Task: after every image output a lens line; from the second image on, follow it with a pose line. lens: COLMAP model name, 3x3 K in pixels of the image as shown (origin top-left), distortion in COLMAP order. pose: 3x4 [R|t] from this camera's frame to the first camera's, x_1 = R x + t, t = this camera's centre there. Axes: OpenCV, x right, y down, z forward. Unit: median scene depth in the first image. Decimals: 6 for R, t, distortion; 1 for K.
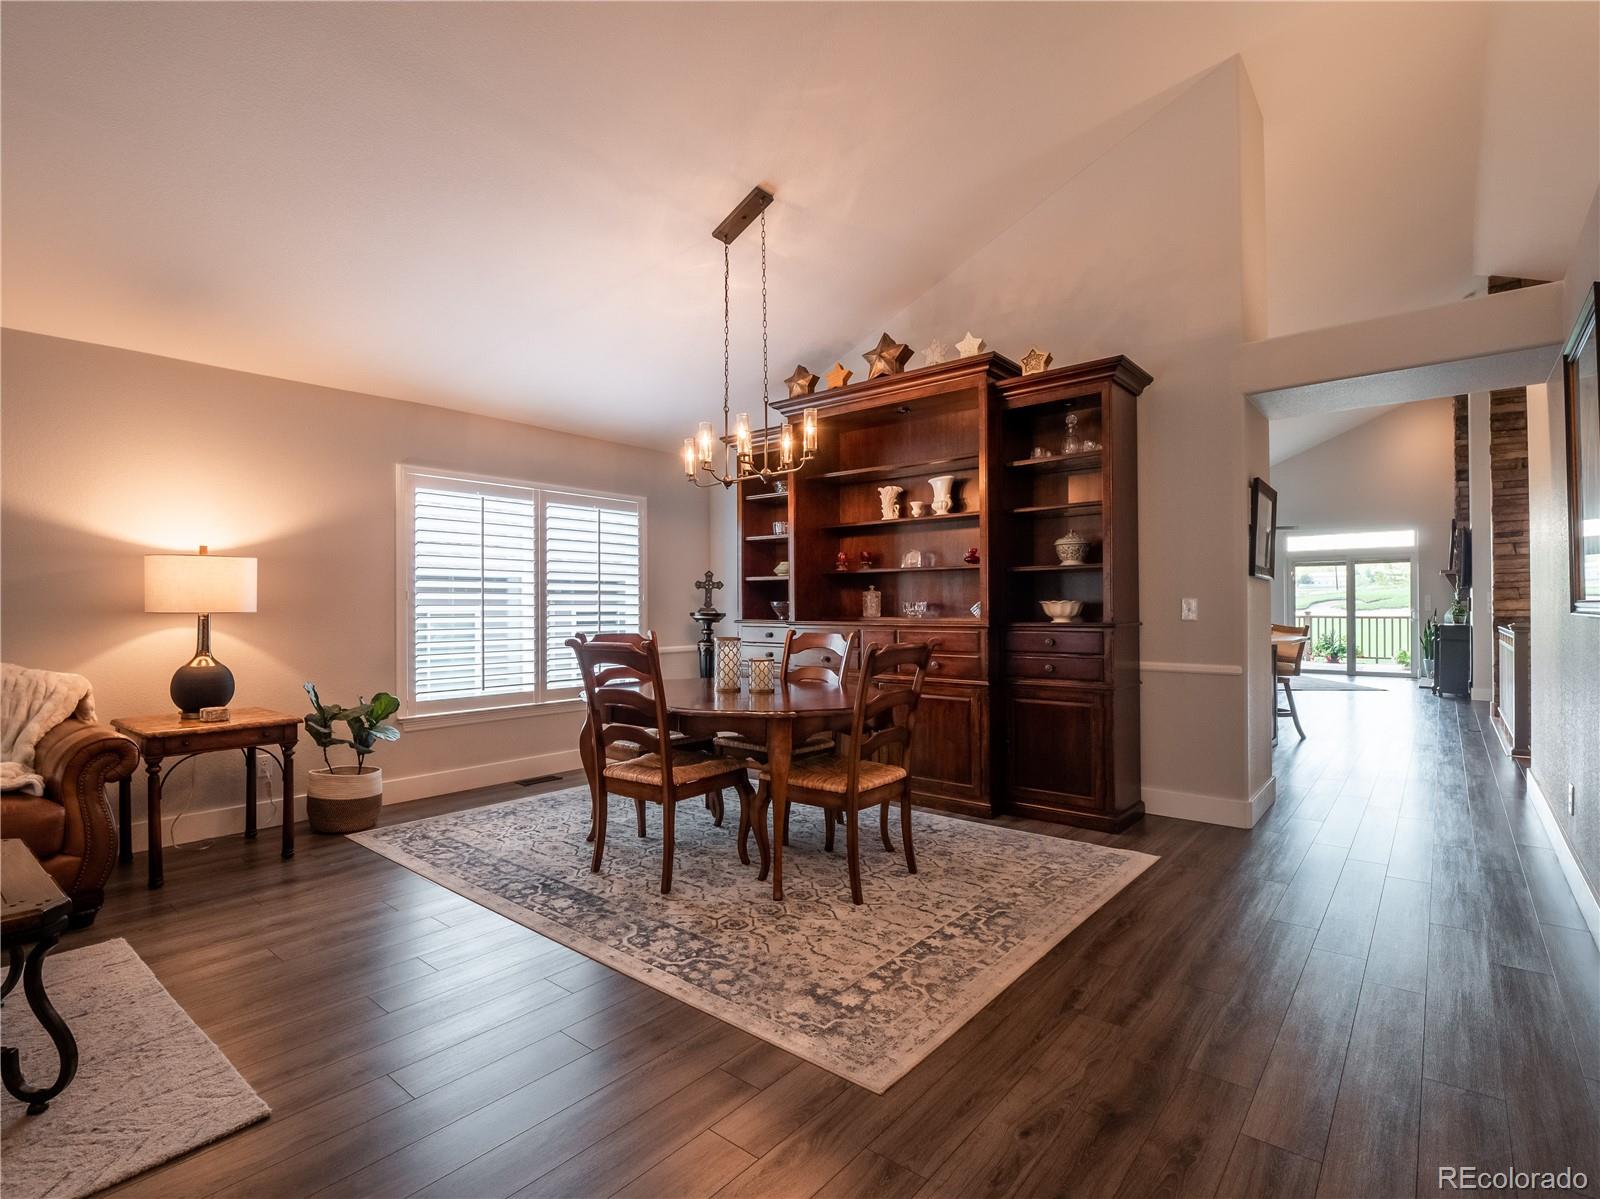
lens RADIAL K [[784.0, 0, 789.0], [0, 784.0, 603.9], [0, 0, 1]] dist [-0.006418, -0.006248]
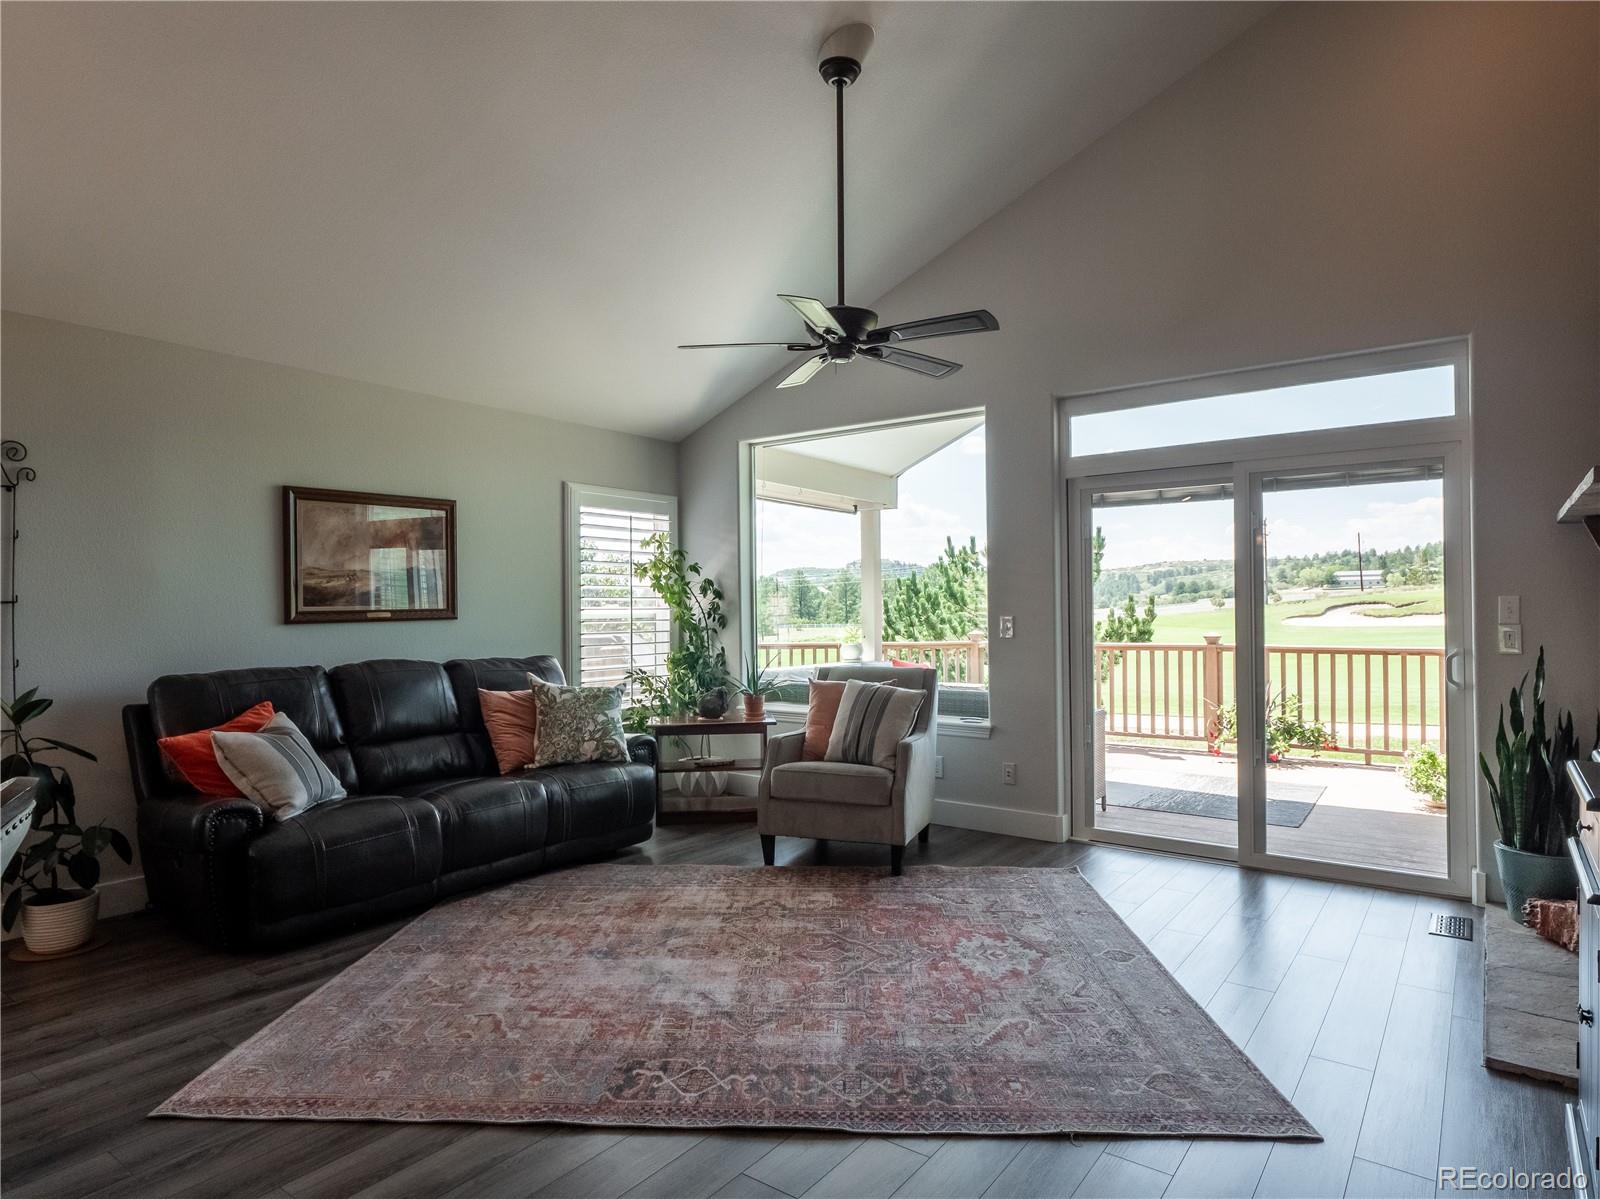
lens RADIAL K [[932.7, 0, 795.6], [0, 932.7, 600.7], [0, 0, 1]] dist [0.003324, -0.002106]
pose [[0.998094, 0.001243, 0.061697, 0.641482], [-0.000822, 0.999976, -0.006857, -0.008163], [-0.061704, 0.006793, 0.998071, 0.800782]]
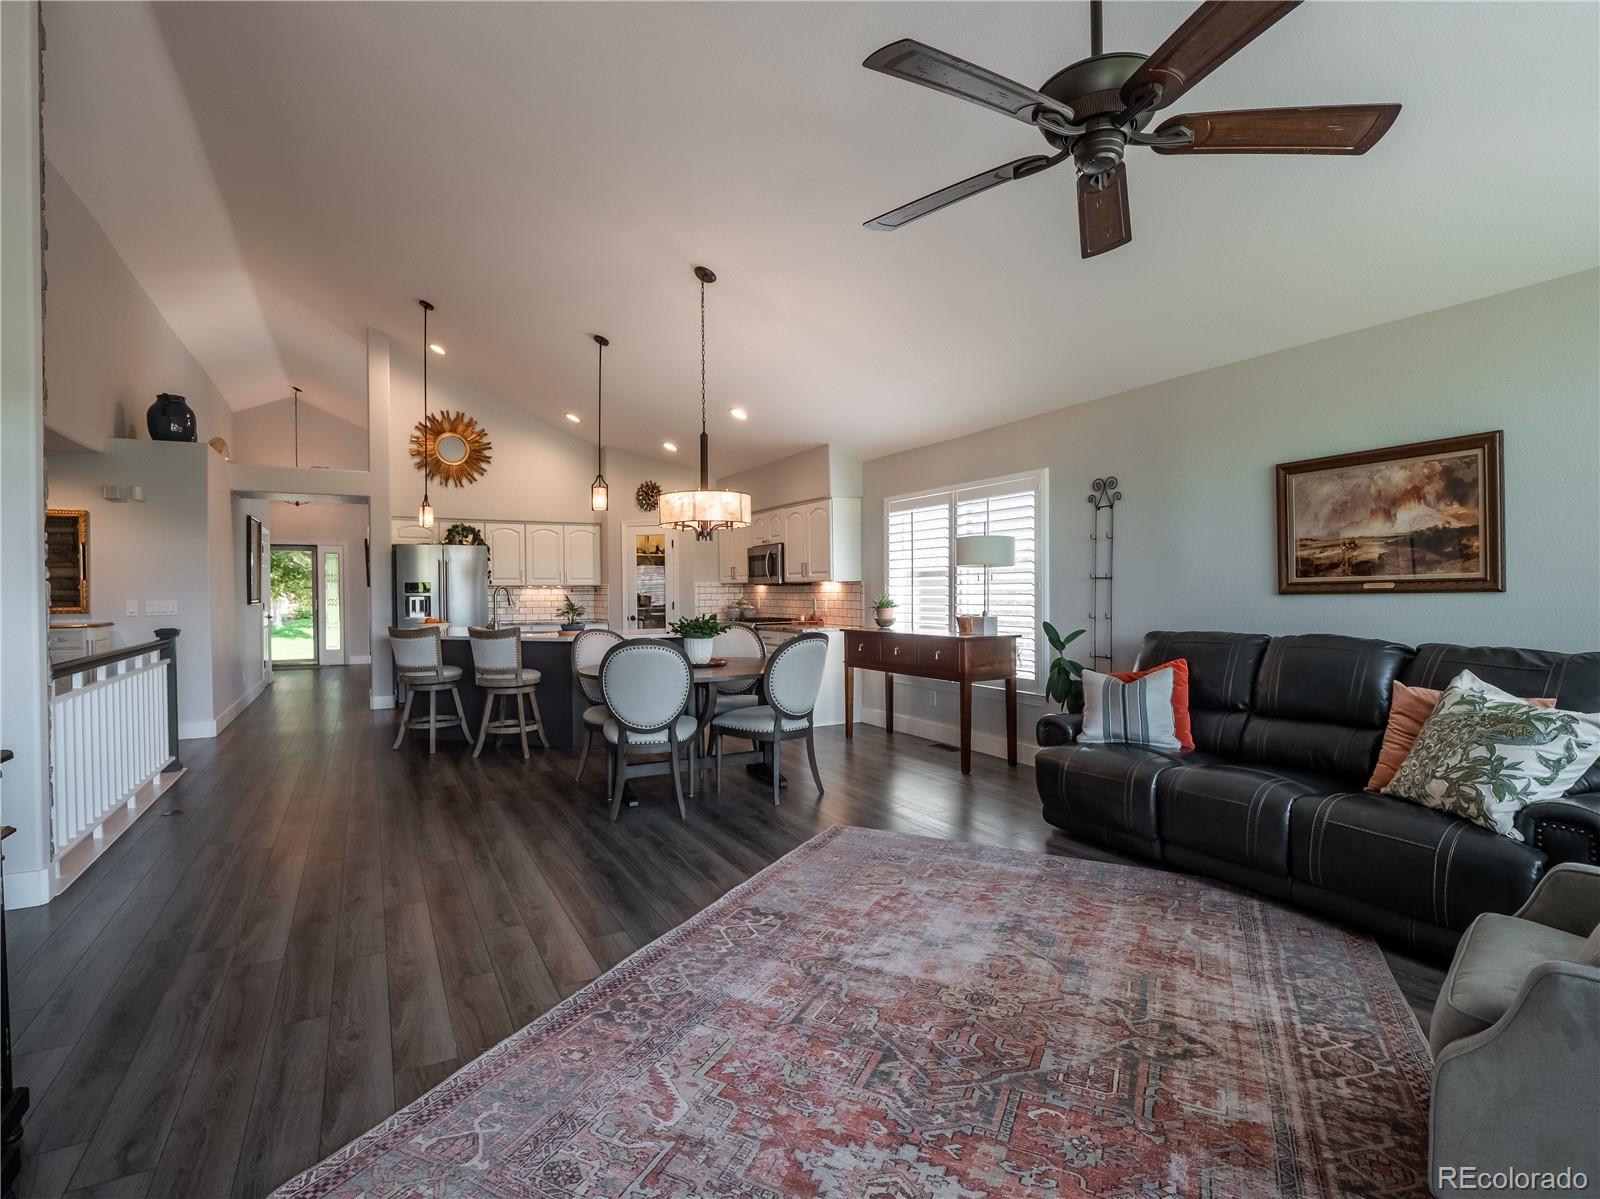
lens RADIAL K [[784.0, 0, 791.0], [0, 784.0, 596.3], [0, 0, 1]] dist [-0.006418, -0.006248]
pose [[-0.364927, 0.018530, -0.930852, 0.876020], [0.014531, 0.999793, 0.014206, -0.008083], [0.930923, -0.008343, -0.365121, 1.158109]]
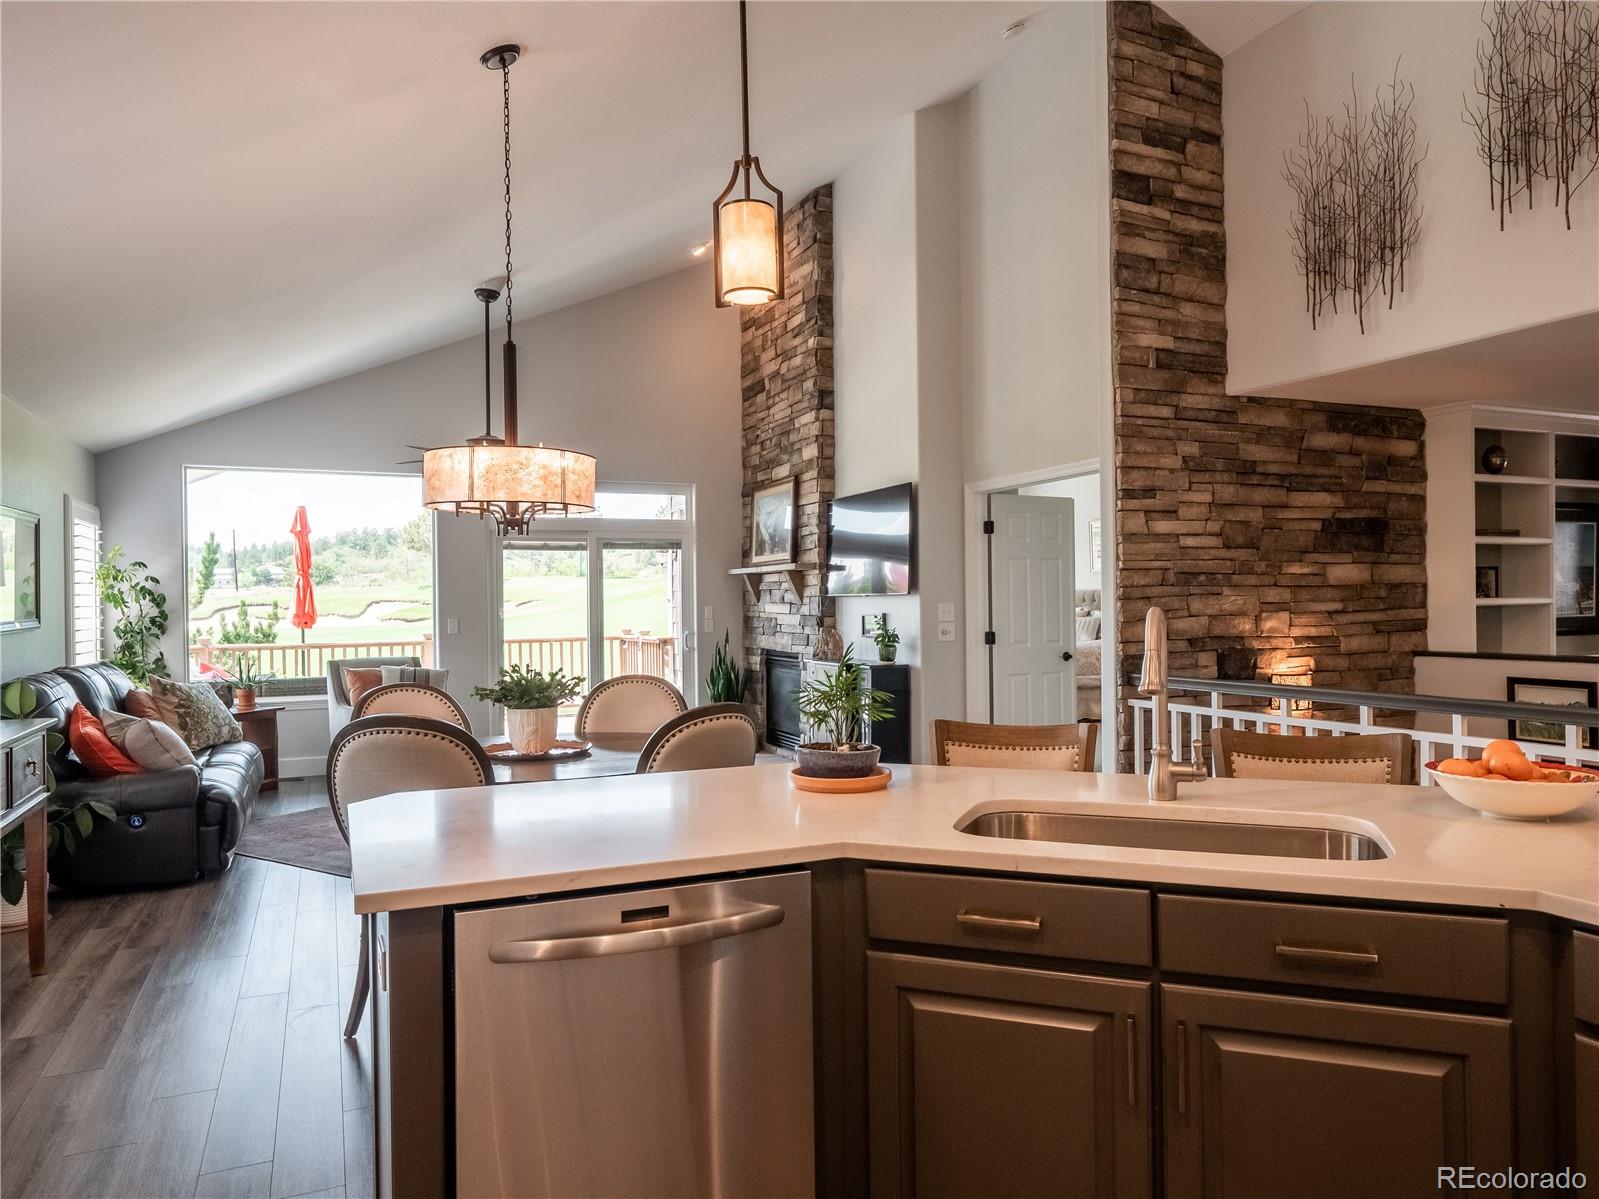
lens RADIAL K [[1061.4, 0, 798.9], [0, 1061.4, 602.9], [0, 0, 1]] dist [0.002763, 0.000954]
pose [[0.435230, 0.001209, 0.900318, 0.150028], [0.004586, 0.999983, -0.003559, -0.011814], [-0.900308, 0.005678, 0.435217, 0.678902]]
